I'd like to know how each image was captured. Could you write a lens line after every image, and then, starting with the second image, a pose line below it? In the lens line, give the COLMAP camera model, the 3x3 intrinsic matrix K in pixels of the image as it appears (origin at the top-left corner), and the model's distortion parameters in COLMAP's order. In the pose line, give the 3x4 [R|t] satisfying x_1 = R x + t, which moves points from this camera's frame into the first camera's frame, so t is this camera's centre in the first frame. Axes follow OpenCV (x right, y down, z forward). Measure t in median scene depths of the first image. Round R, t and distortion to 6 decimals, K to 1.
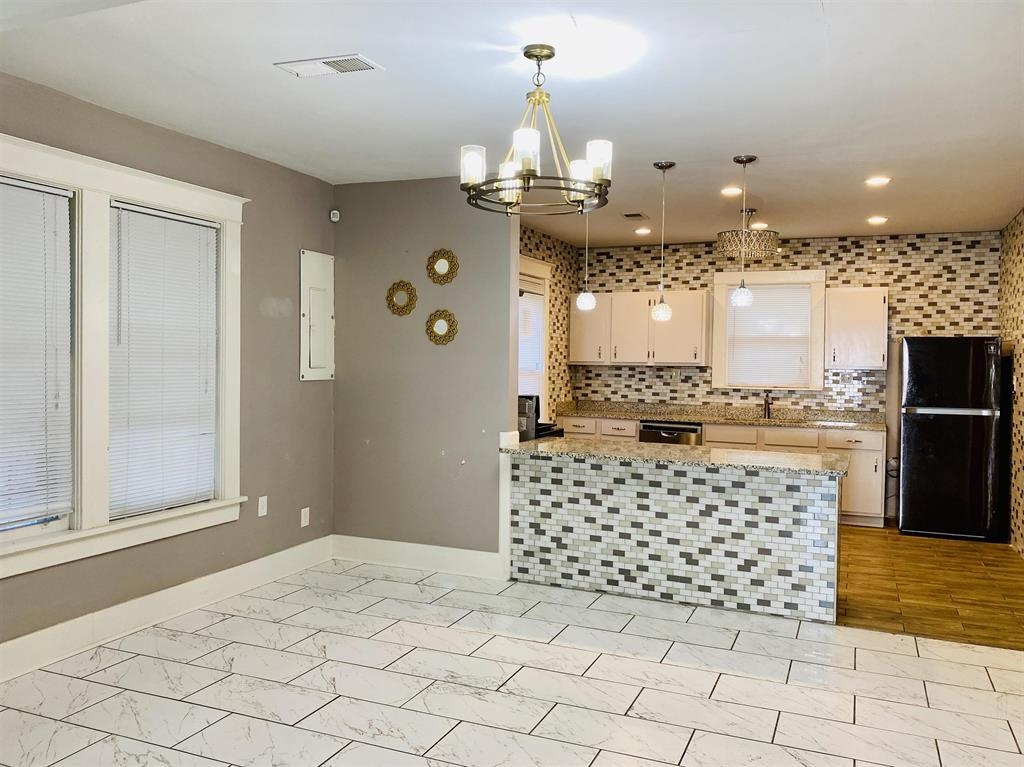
lens RADIAL K [[800.9, 0, 512.0], [0, 800.9, 383.5], [0, 0, 1]] dist [0.096590, -0.001408]
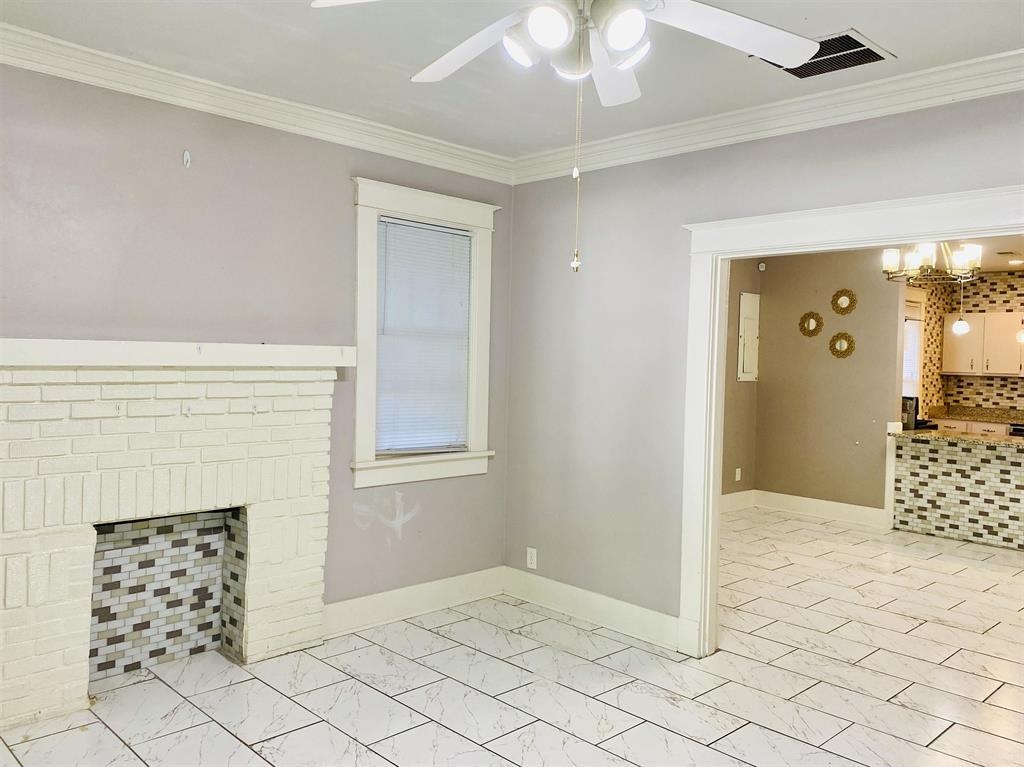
lens RADIAL K [[814.2, 0, 510.0], [0, 814.2, 378.5], [0, 0, 1]] dist [0.000179, -0.001321]
pose [[0.917764, 0.022937, -0.396463, -0.038601], [-0.028420, 0.999564, -0.007960, 0.010460], [0.396107, 0.018572, 0.918016, -0.365109]]
